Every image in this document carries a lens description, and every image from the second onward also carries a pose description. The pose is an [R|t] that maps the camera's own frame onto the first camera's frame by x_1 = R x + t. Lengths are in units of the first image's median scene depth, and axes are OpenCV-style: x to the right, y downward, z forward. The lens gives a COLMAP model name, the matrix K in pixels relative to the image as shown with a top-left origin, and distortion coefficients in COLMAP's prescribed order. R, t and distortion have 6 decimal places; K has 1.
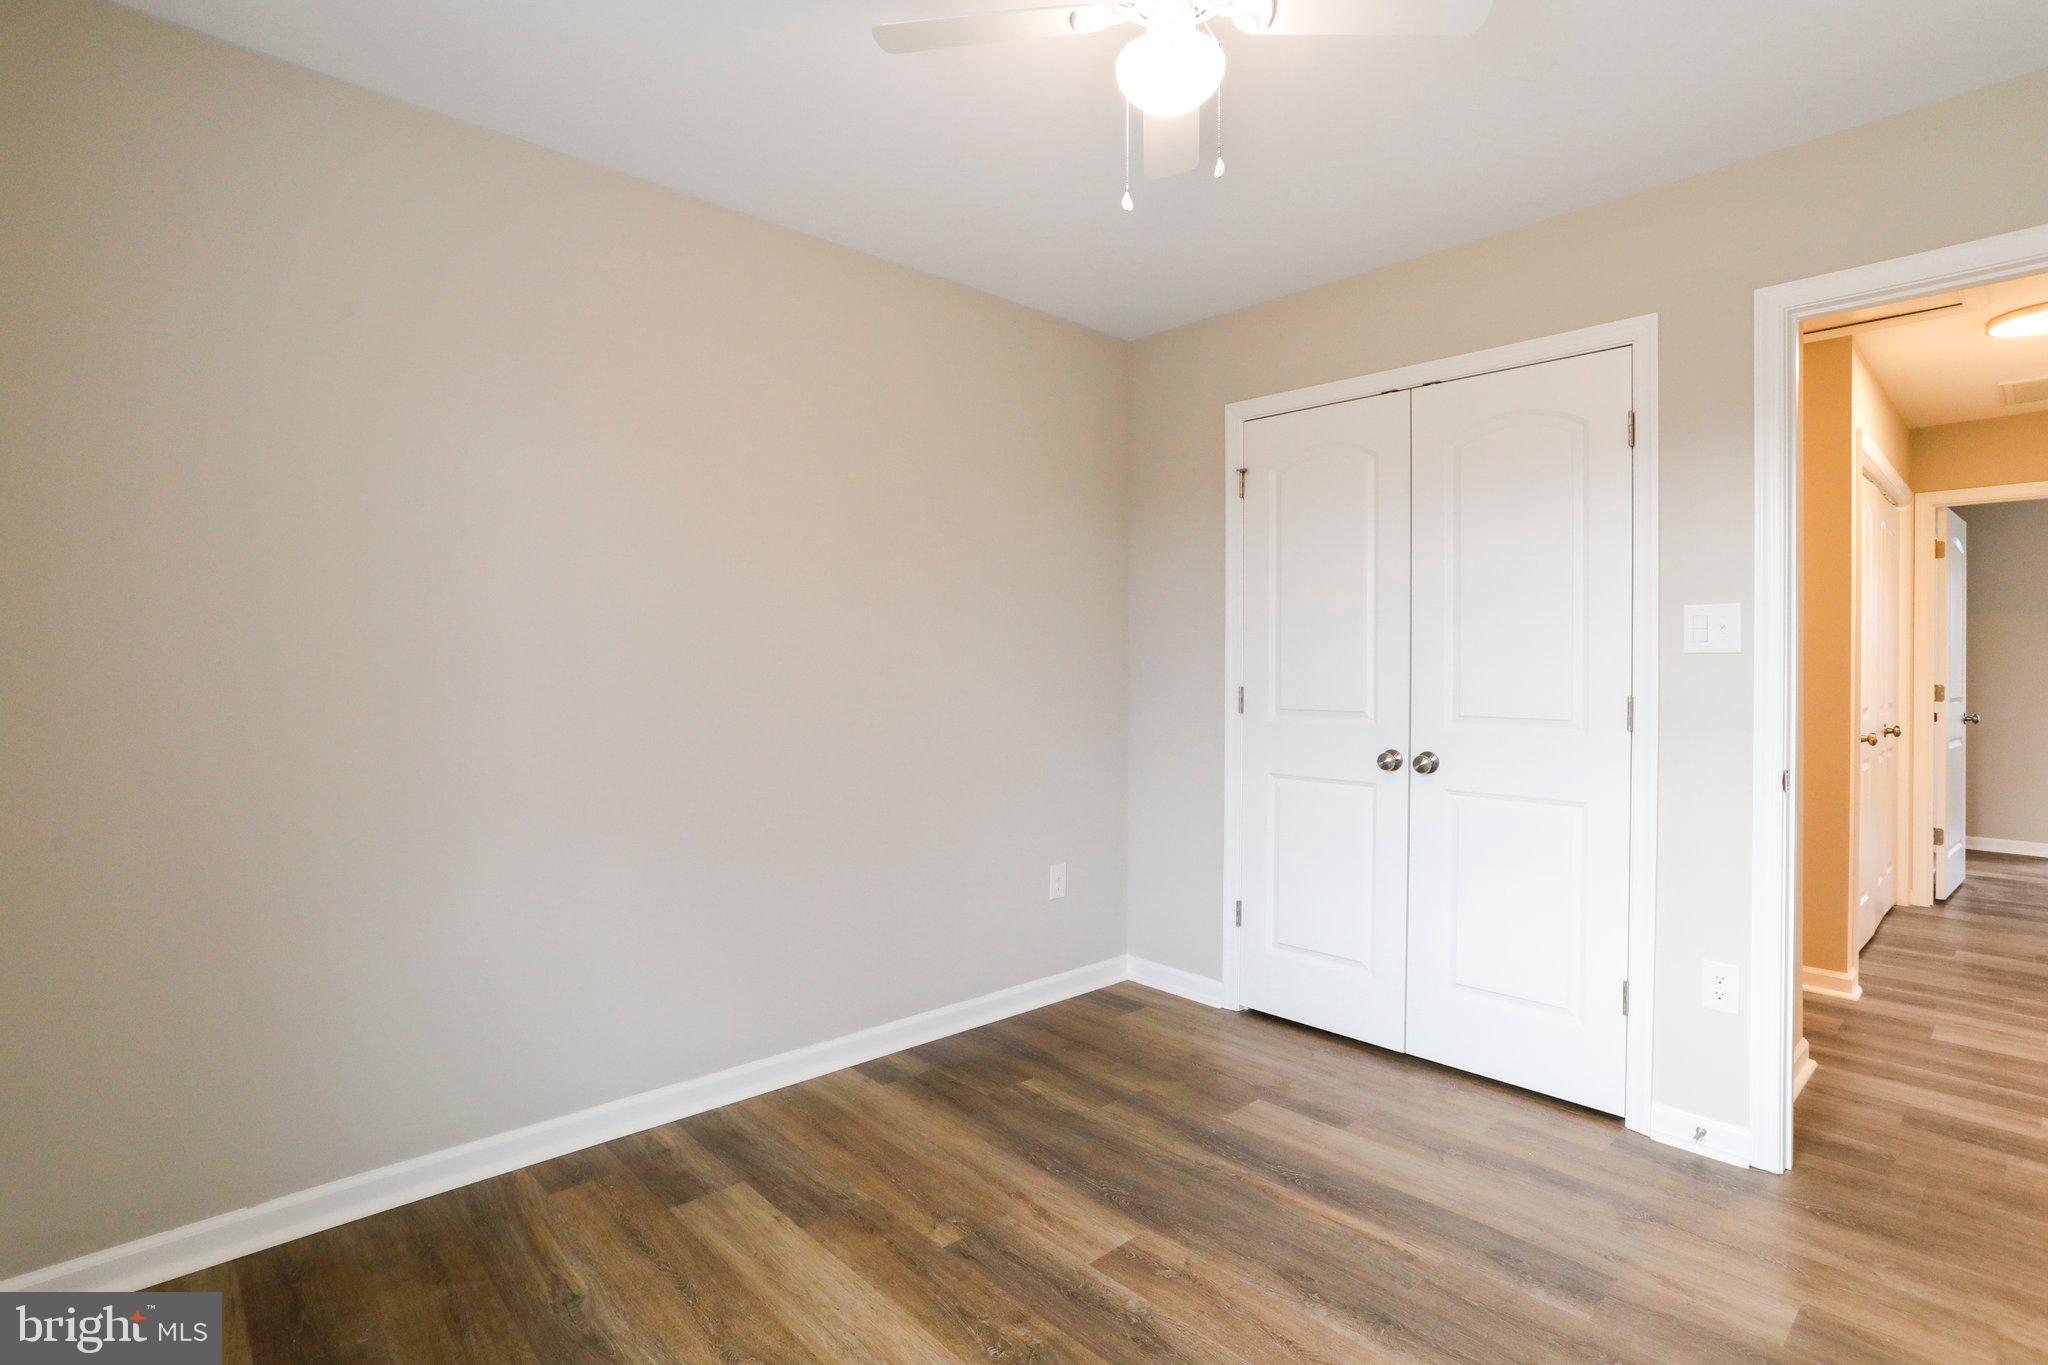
lens RADIAL K [[985.7, 0, 1023.2], [0, 985.7, 679.6], [0, 0, 1]] dist [-0.046930, 0.016727]
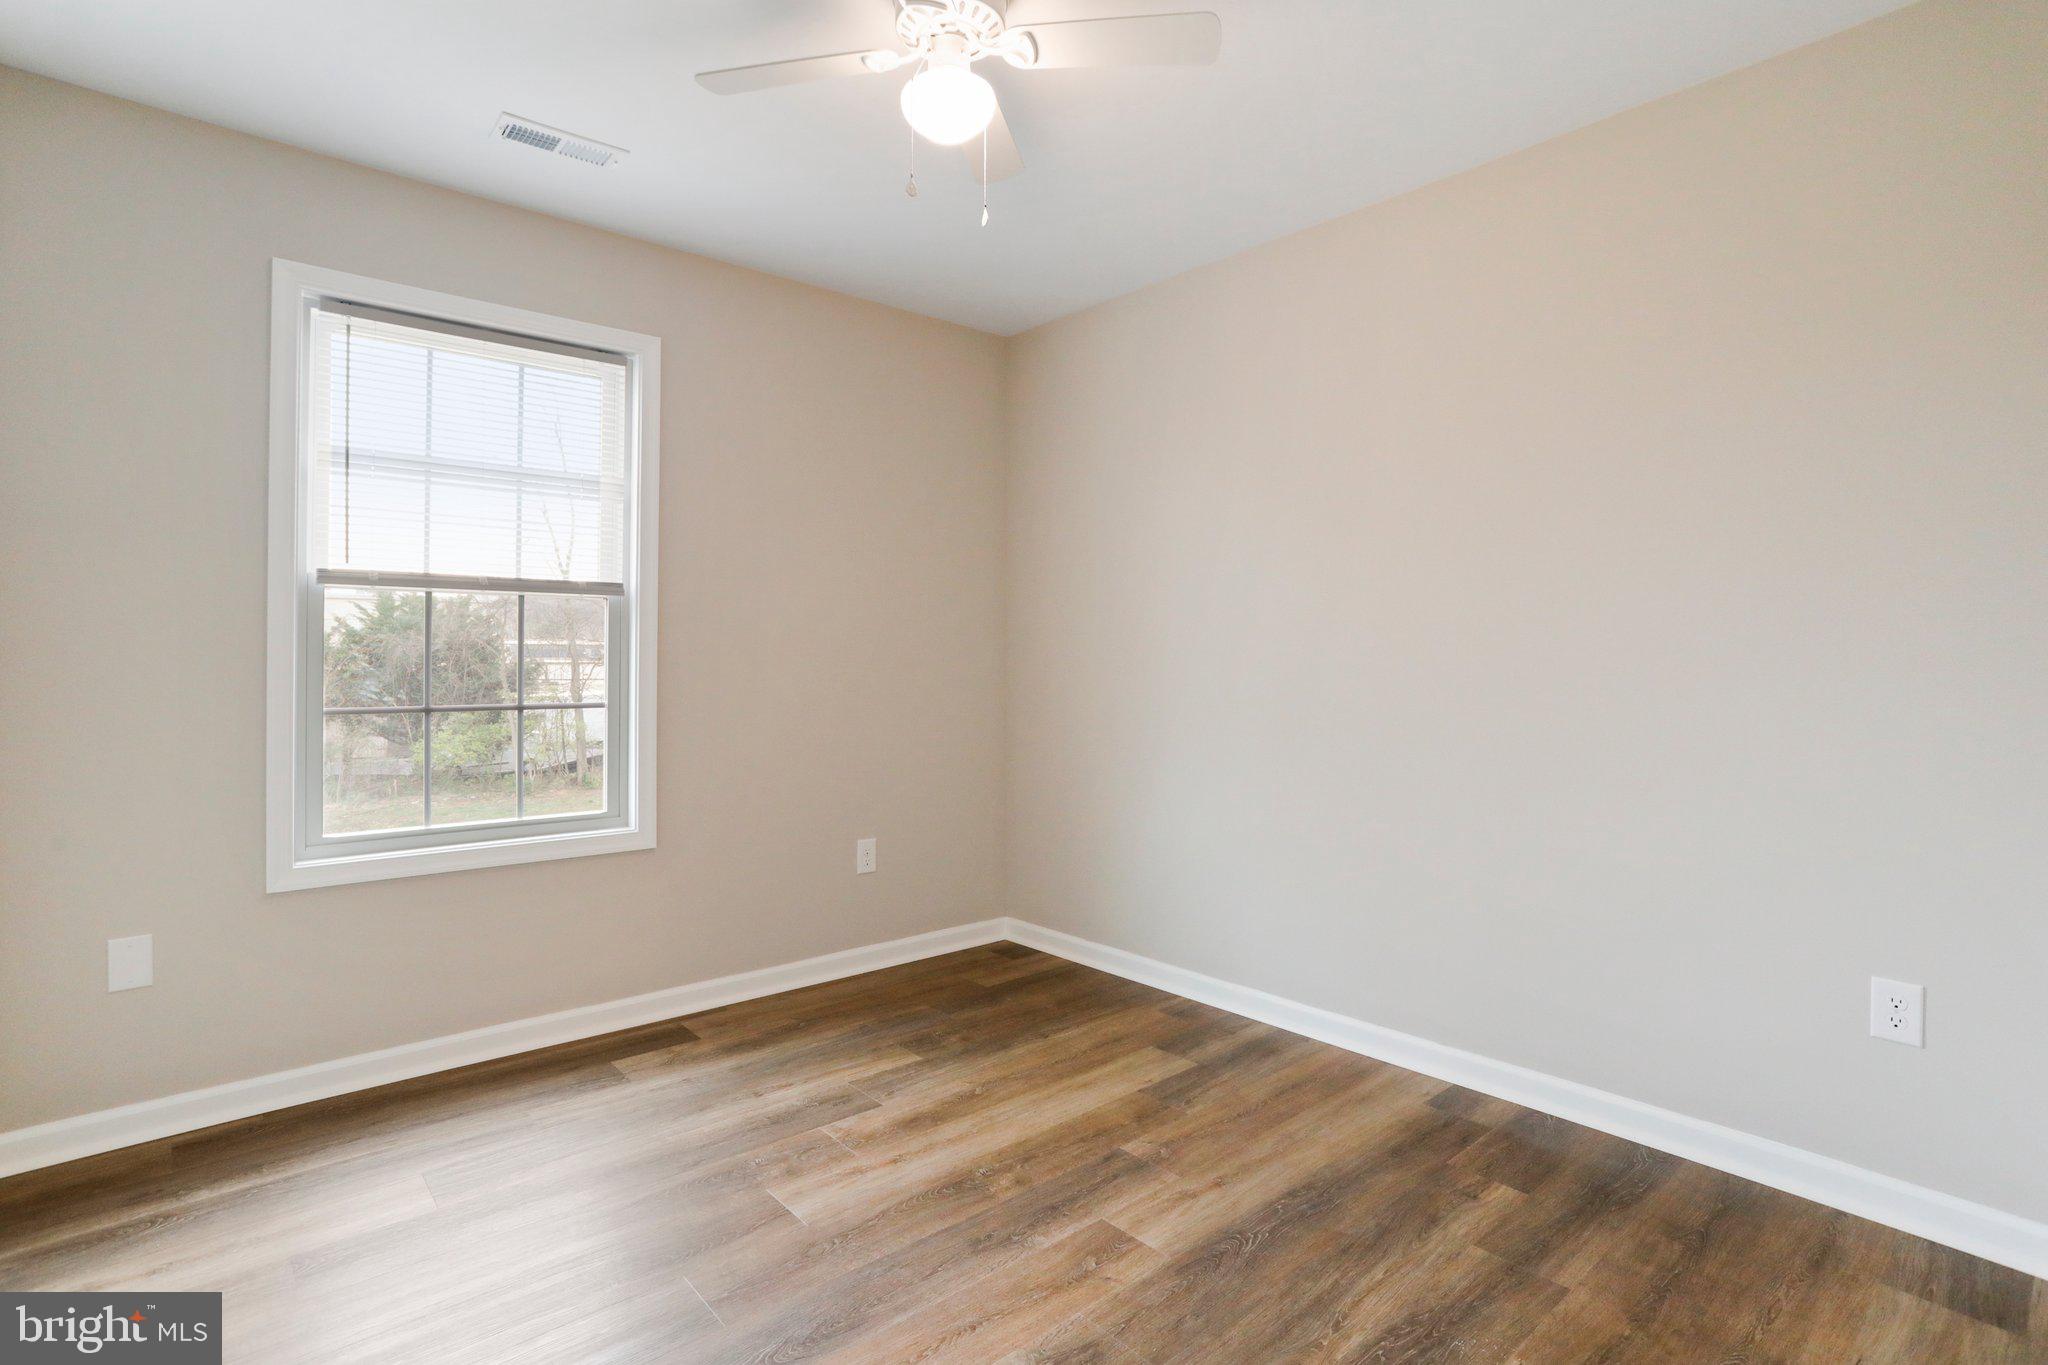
lens RADIAL K [[985.7, 0, 1020.9], [0, 985.7, 675.0], [0, 0, 1]] dist [-0.046930, 0.016727]
pose [[-0.025760, 0.010718, -0.999611, 0.921226], [-0.016001, 0.999810, 0.011132, 0.024484], [0.999540, 0.016281, -0.025583, 0.801642]]
